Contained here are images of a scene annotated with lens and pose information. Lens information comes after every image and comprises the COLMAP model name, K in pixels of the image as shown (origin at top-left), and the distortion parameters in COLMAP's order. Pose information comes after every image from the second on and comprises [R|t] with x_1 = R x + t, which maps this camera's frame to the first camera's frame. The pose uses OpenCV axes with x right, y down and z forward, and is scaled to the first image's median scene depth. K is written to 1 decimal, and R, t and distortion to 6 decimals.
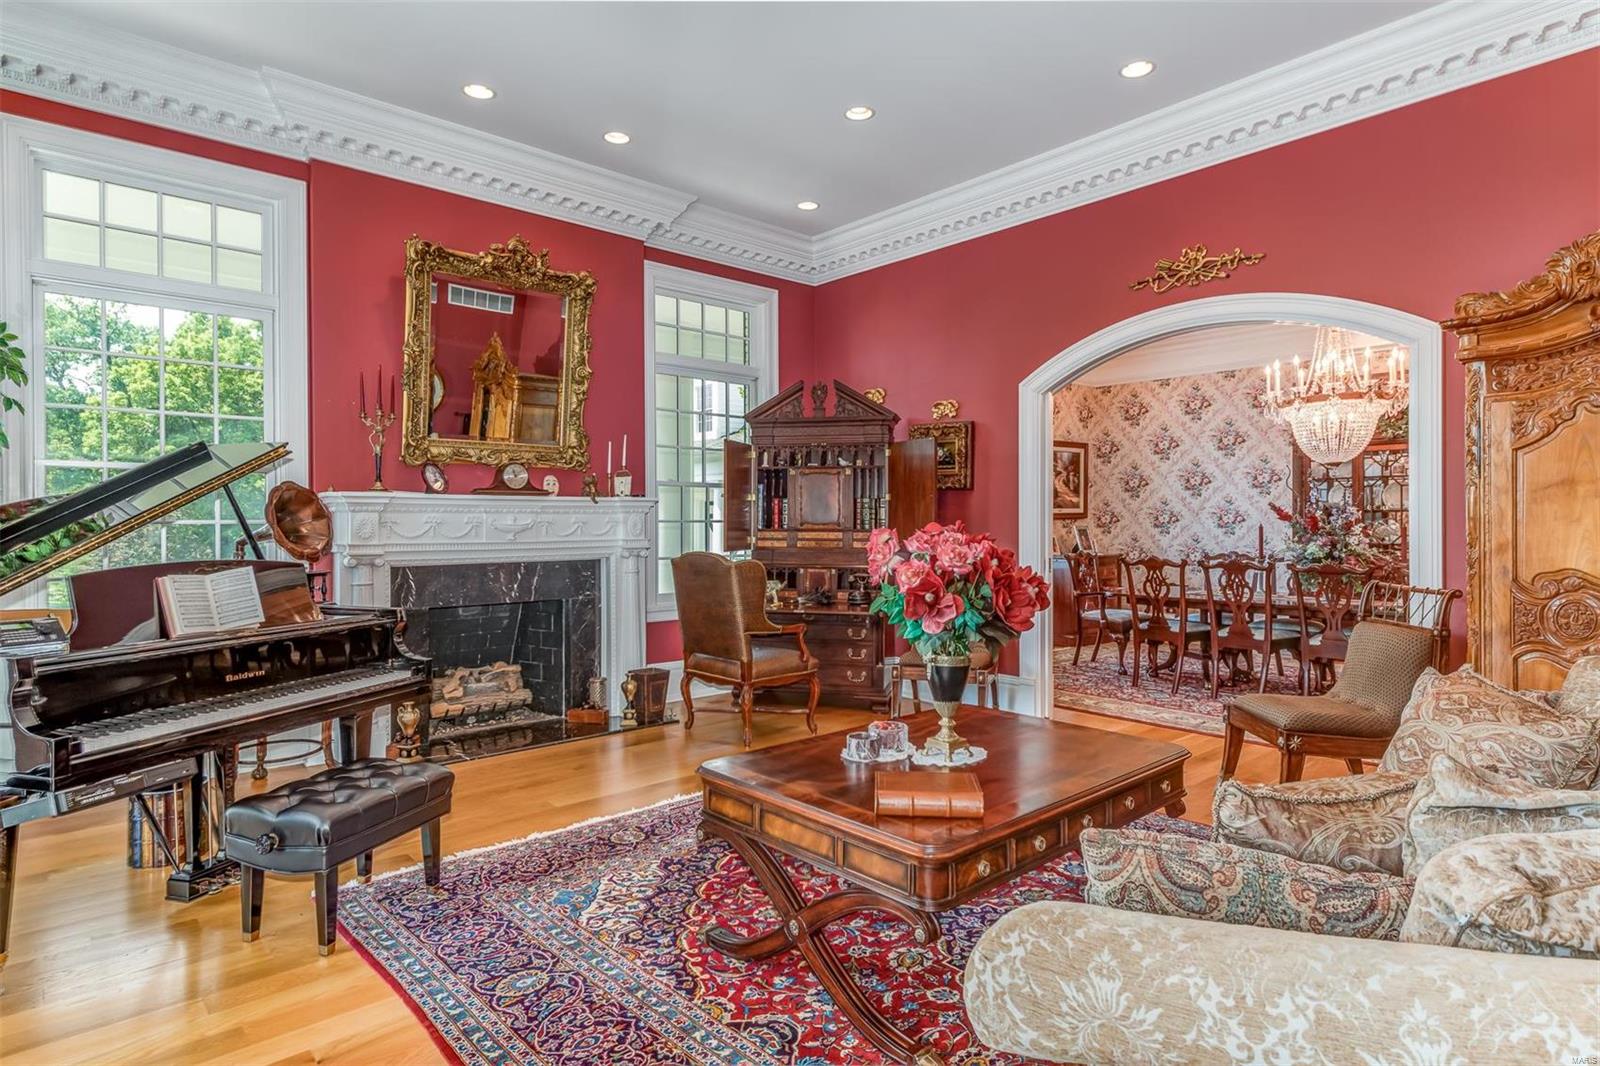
lens RADIAL K [[863.4, 0, 801.4], [0, 863.4, 525.2], [0, 0, 1]] dist [0.023330, -0.000966]
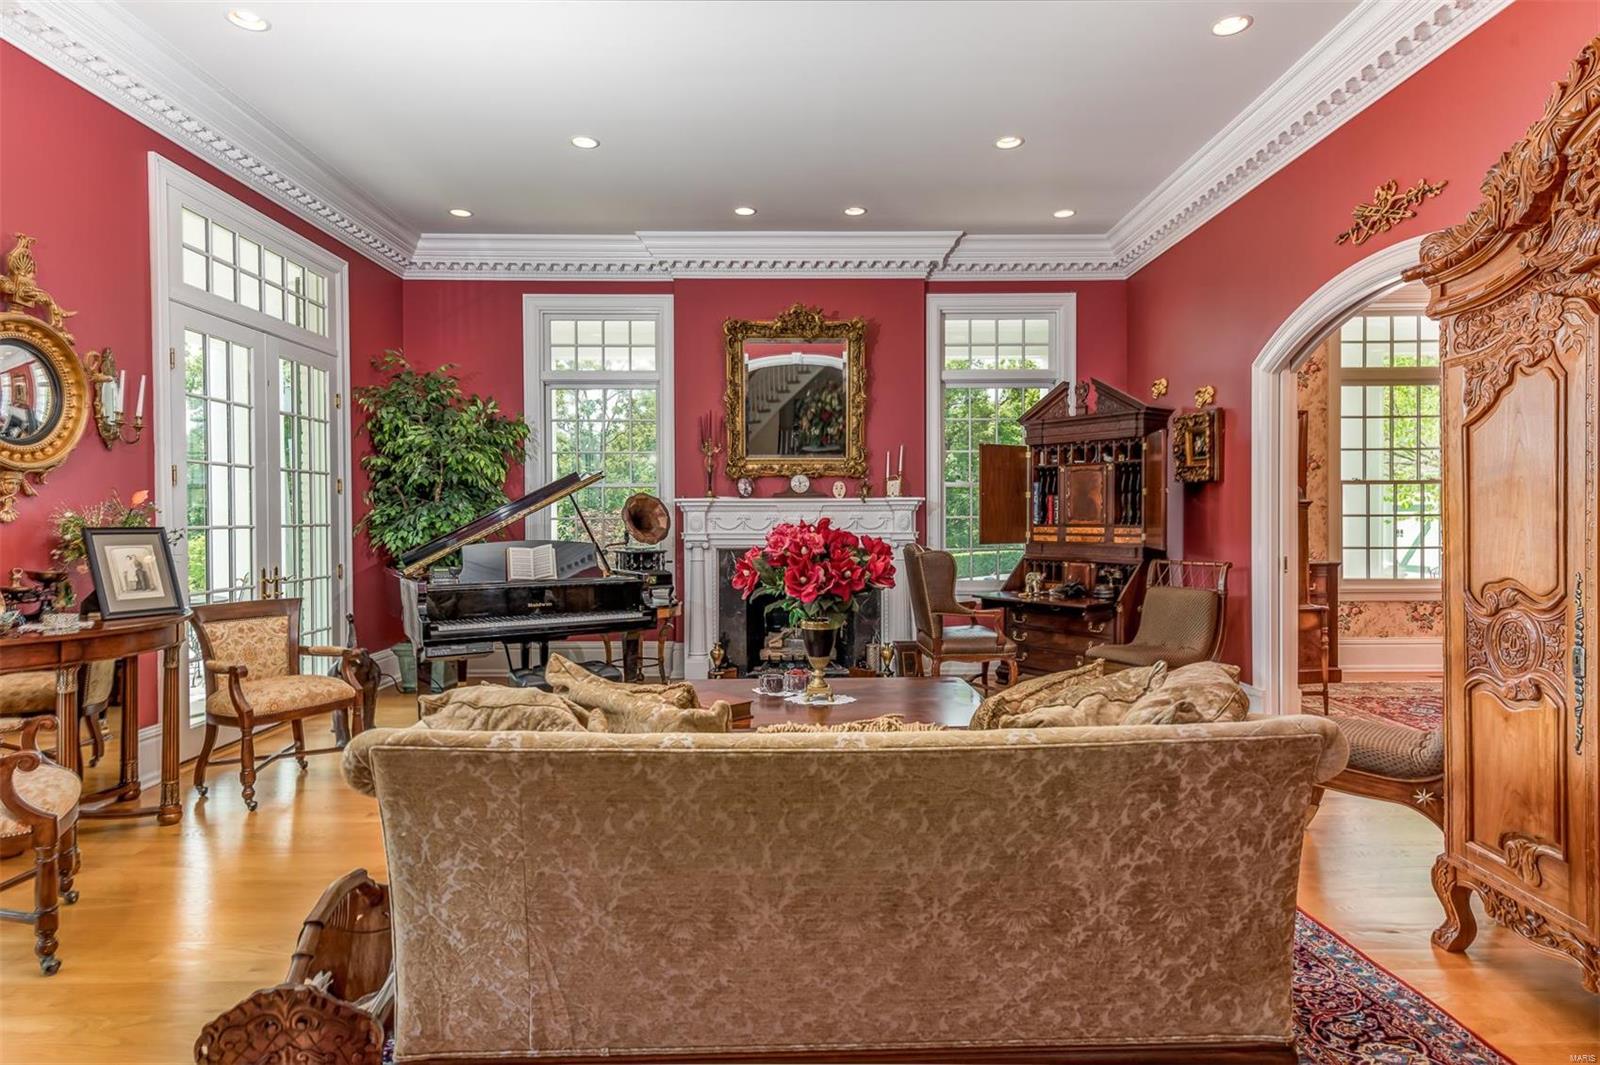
lens RADIAL K [[863.4, 0, 801.4], [0, 863.4, 524.7], [0, 0, 1]] dist [0.023330, -0.000966]
pose [[0.757350, 0.003330, -0.653000, 0.455026], [-0.000076, 0.999987, 0.005011, -0.000188], [0.653009, -0.003745, 0.757341, 0.002246]]
